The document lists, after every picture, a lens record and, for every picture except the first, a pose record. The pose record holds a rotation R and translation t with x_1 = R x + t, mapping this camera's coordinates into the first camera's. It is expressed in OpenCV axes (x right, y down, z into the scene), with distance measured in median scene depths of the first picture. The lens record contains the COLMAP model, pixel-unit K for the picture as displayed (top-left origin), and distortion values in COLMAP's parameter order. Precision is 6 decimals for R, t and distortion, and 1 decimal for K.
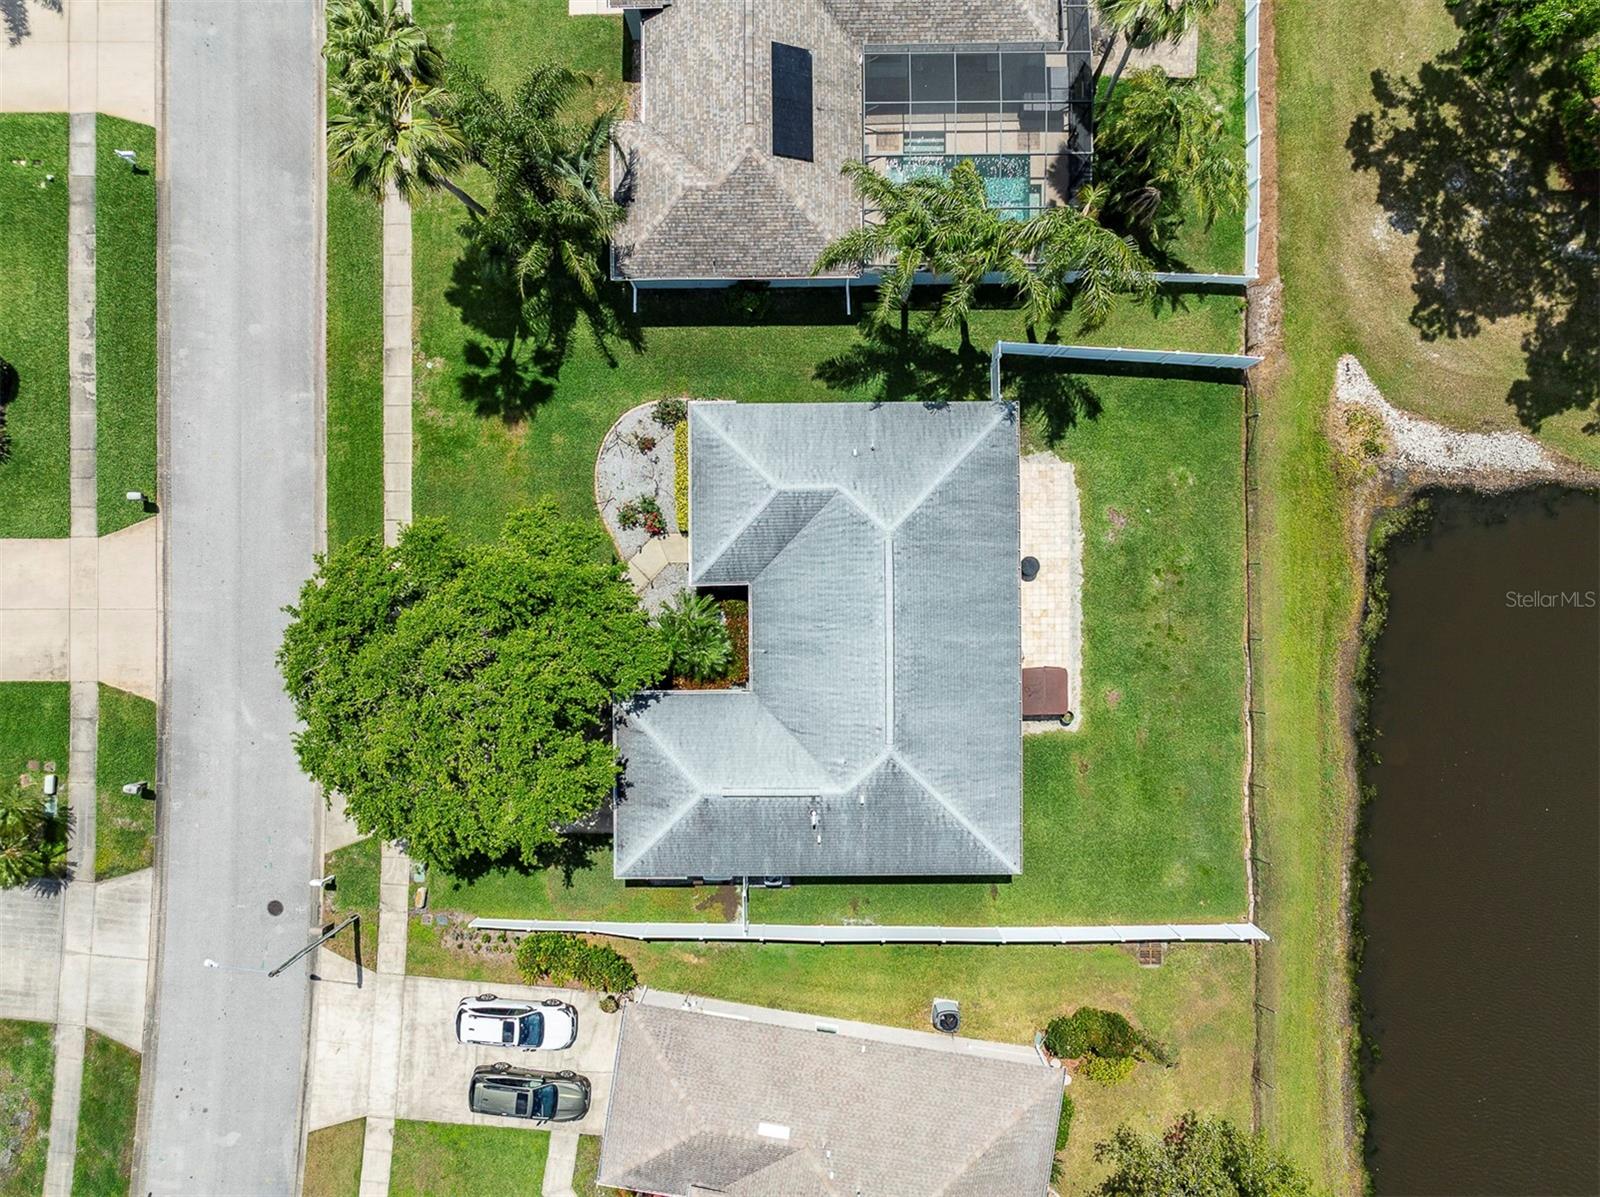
lens RADIAL K [[1113.3, 0, 806.6], [0, 1113.3, 601.3], [0, 0, 1]] dist [-0.032660, 0.021488]
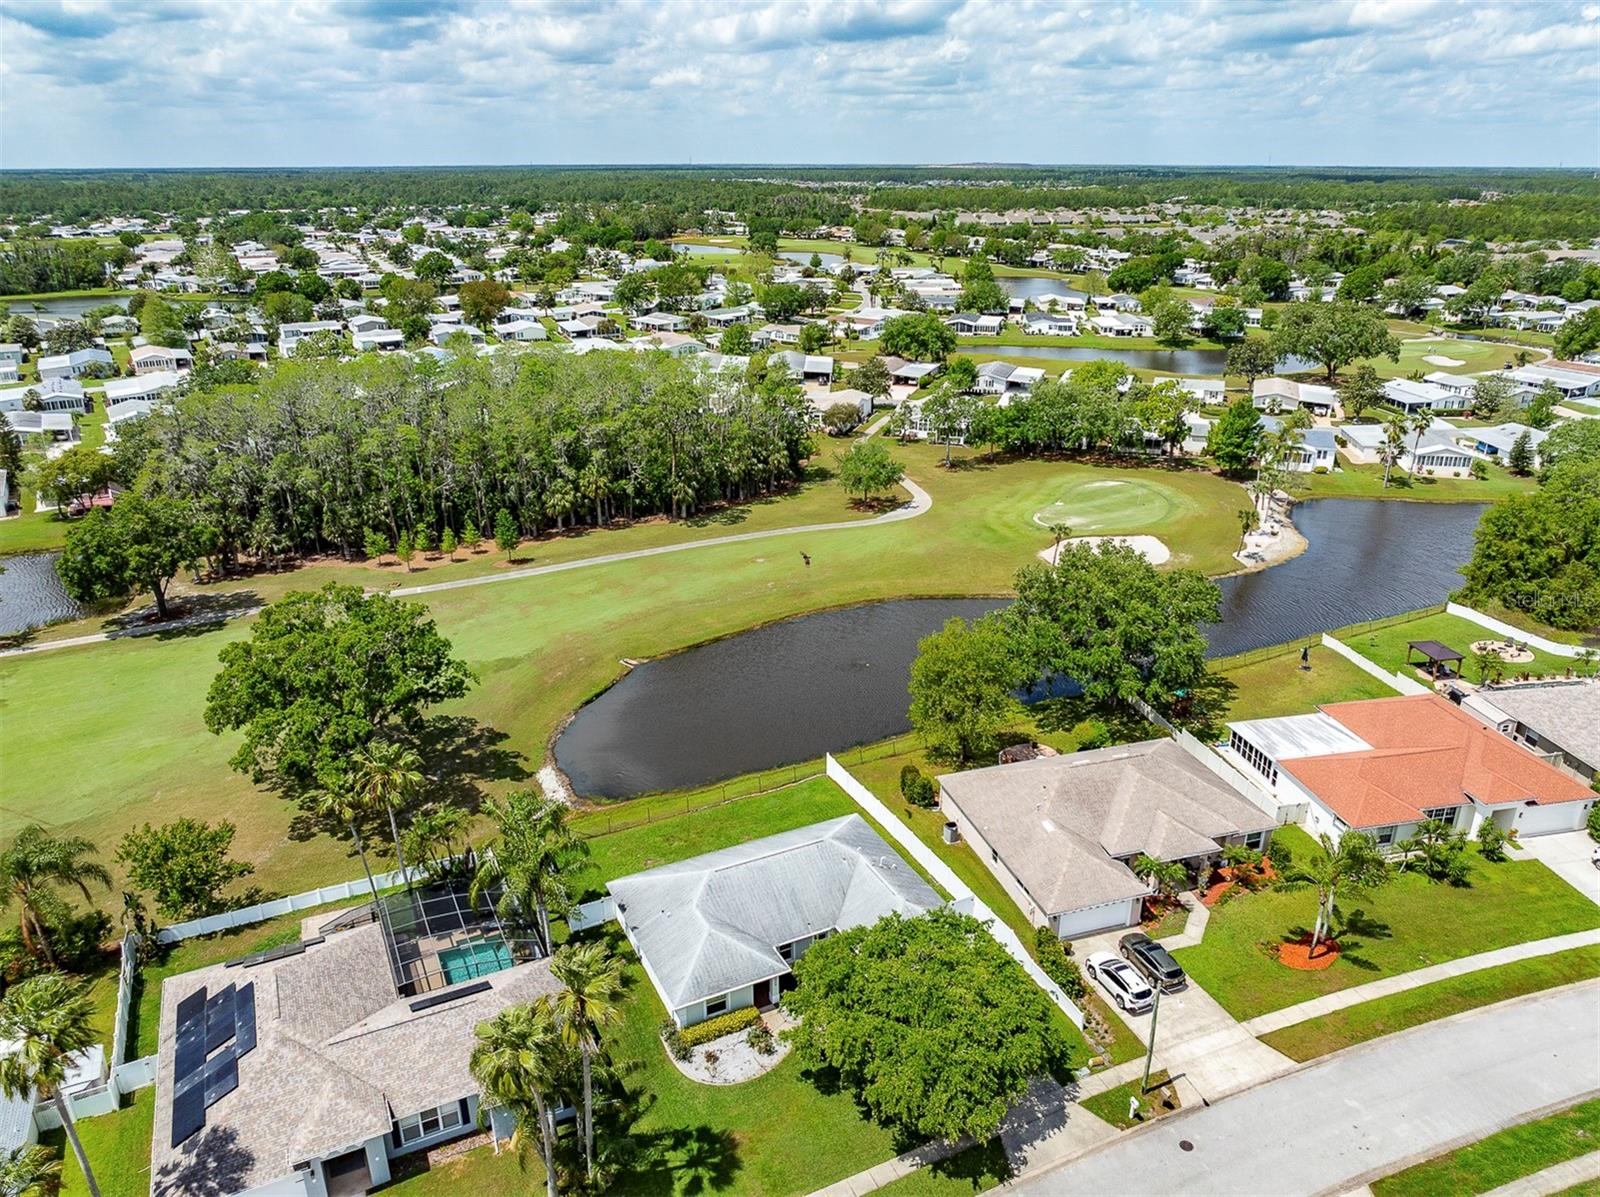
lens RADIAL K [[1113.3, 0, 806.6], [0, 1113.3, 601.3], [0, 0, 1]] dist [-0.032660, 0.021488]
pose [[-0.439912, -0.326853, 0.836448, -1.107455], [0.898034, -0.163723, 0.408325, -0.483451], [0.003484, 0.930785, 0.365549, 0.011887]]
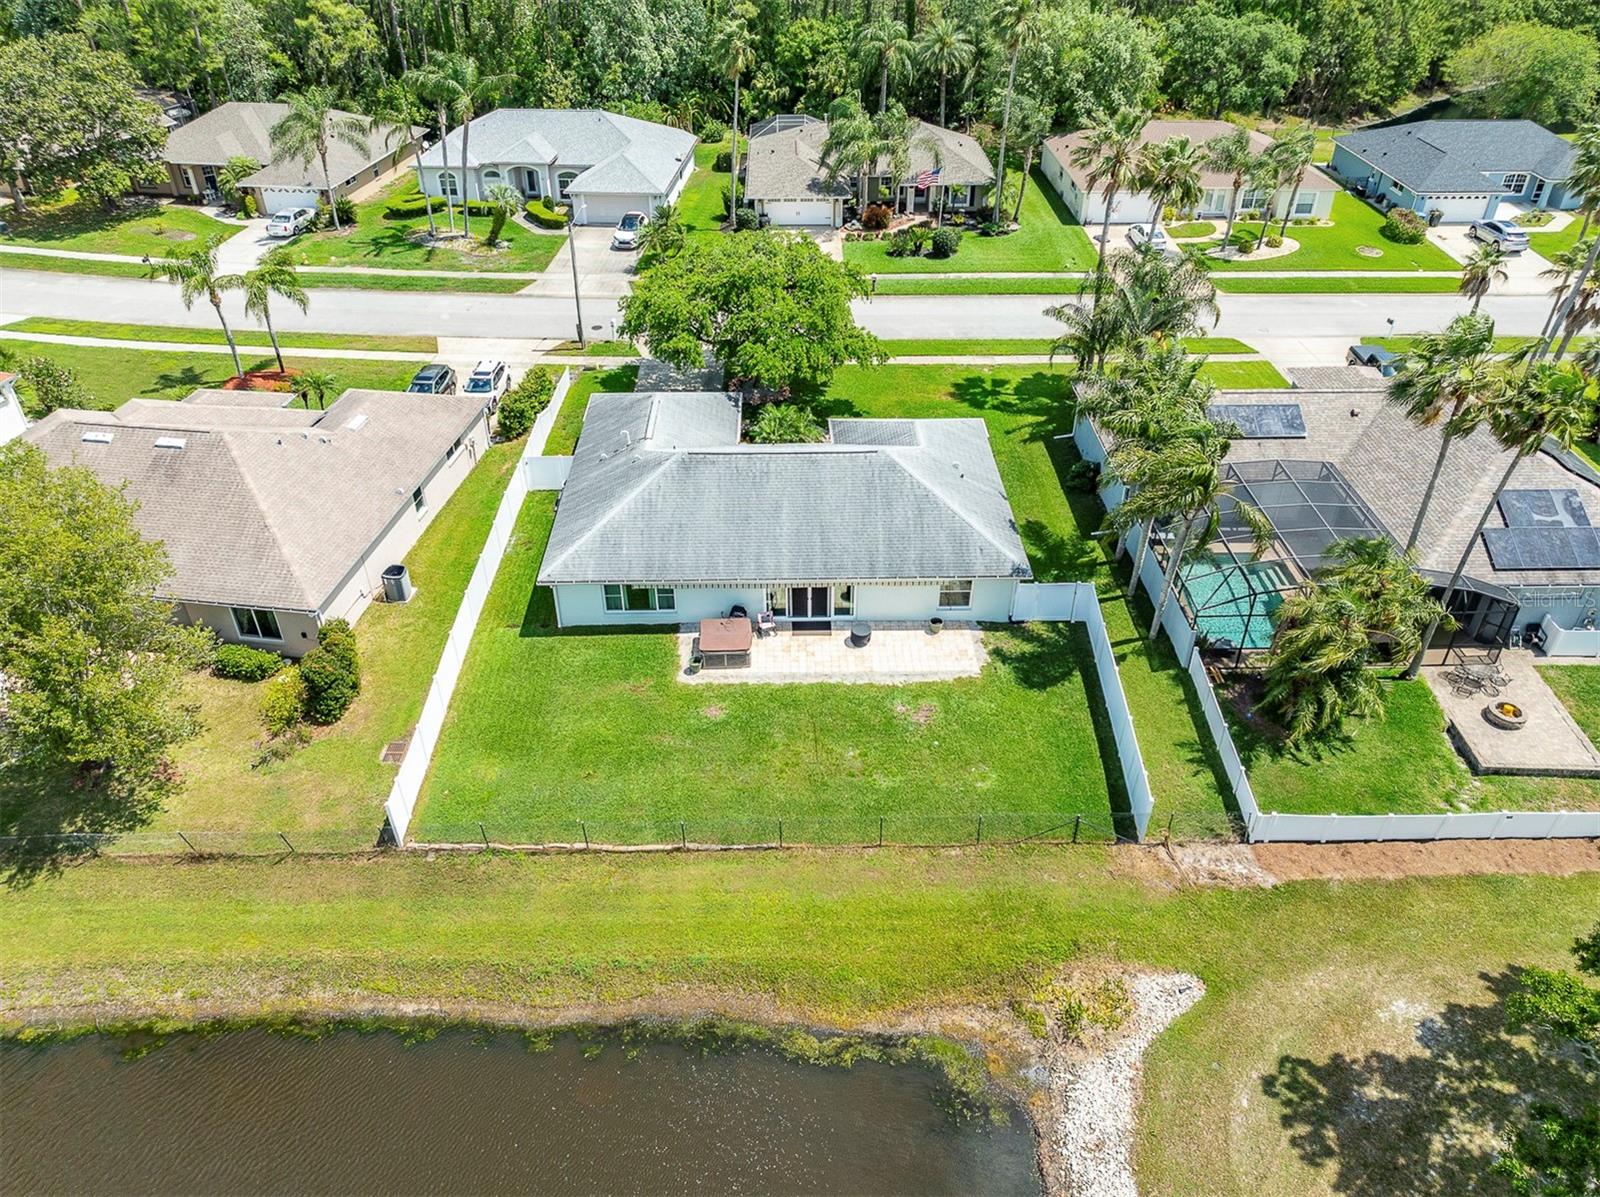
lens RADIAL K [[1127.8, 0, 800.0], [0, 1127.8, 598.5], [0, 0, 1]] dist [-0.047961, 0.043534]
pose [[0.010359, 0.588710, -0.808278, 0.918999], [-0.999925, 0.011352, -0.004547, 0.022491], [0.006499, 0.808265, 0.588784, 0.419940]]
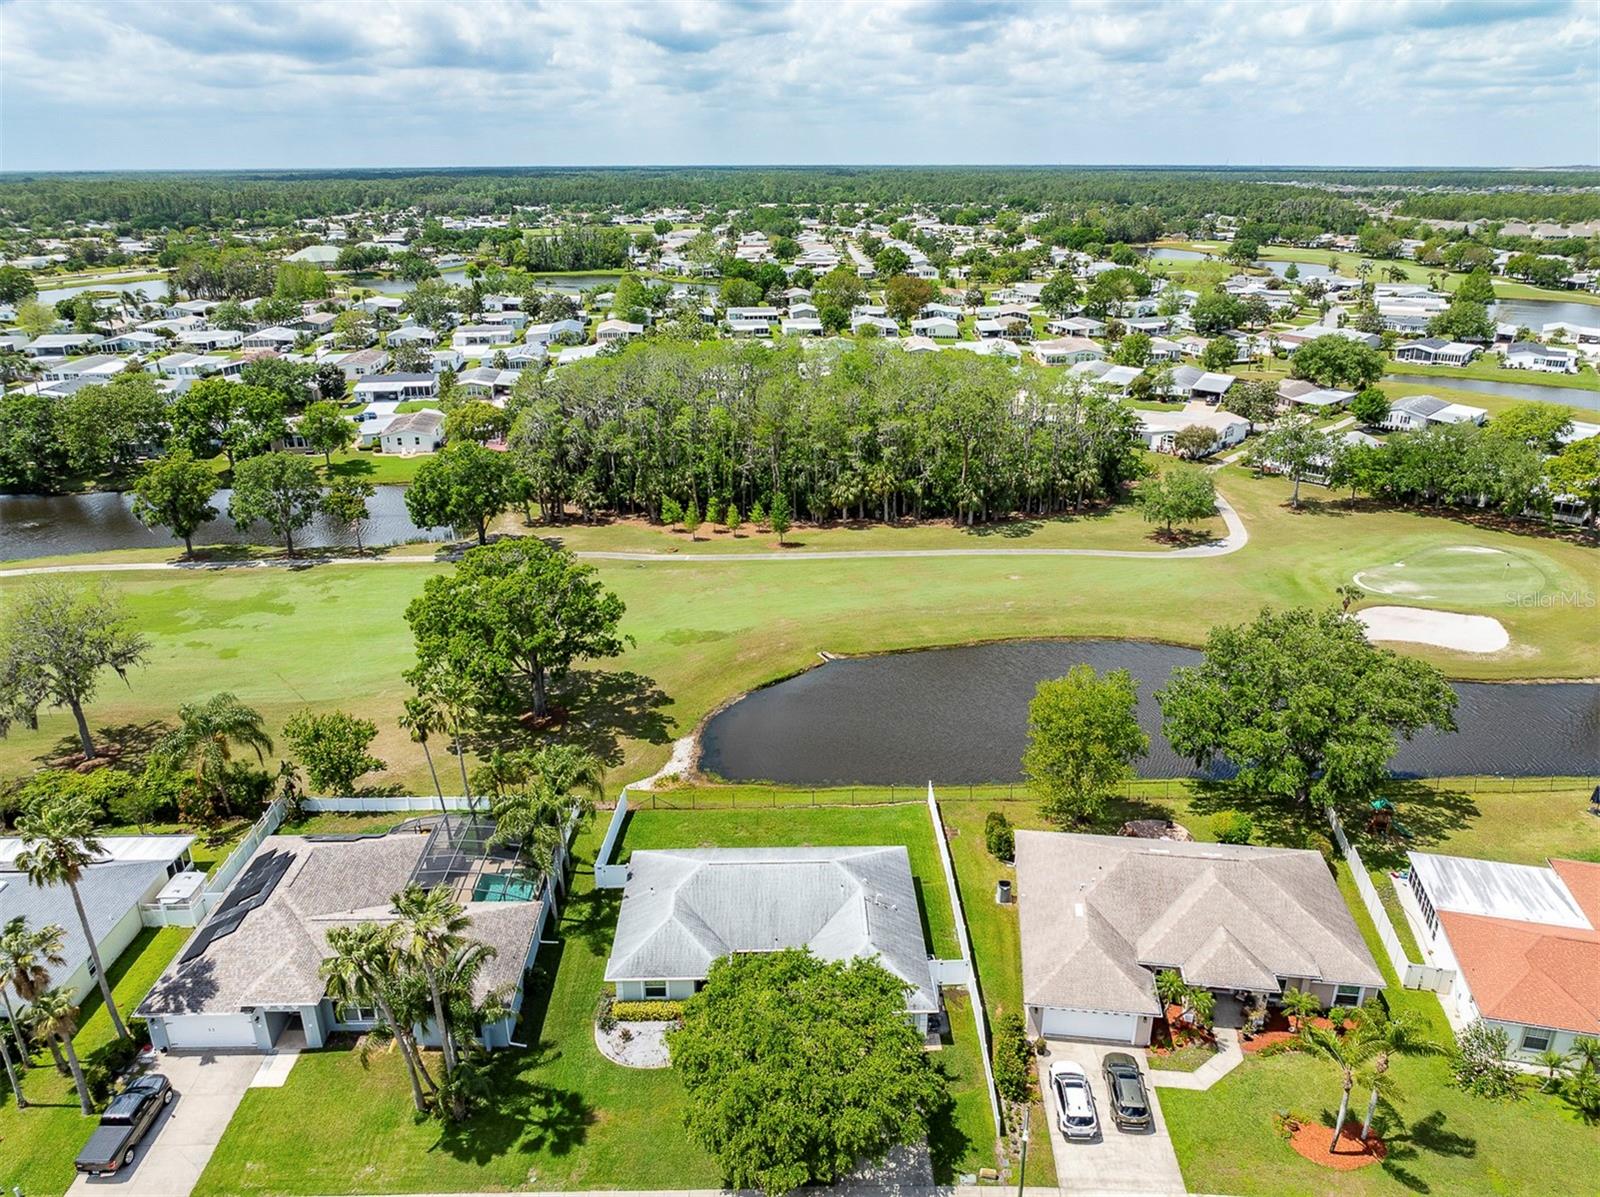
lens RADIAL K [[1113.3, 0, 806.6], [0, 1113.3, 601.3], [0, 0, 1]] dist [-0.032660, 0.021488]
pose [[-0.017837, -0.364025, 0.931218, -1.203352], [0.999835, -0.009648, 0.015380, 0.062800], [0.003385, 0.931339, 0.364137, 0.011283]]
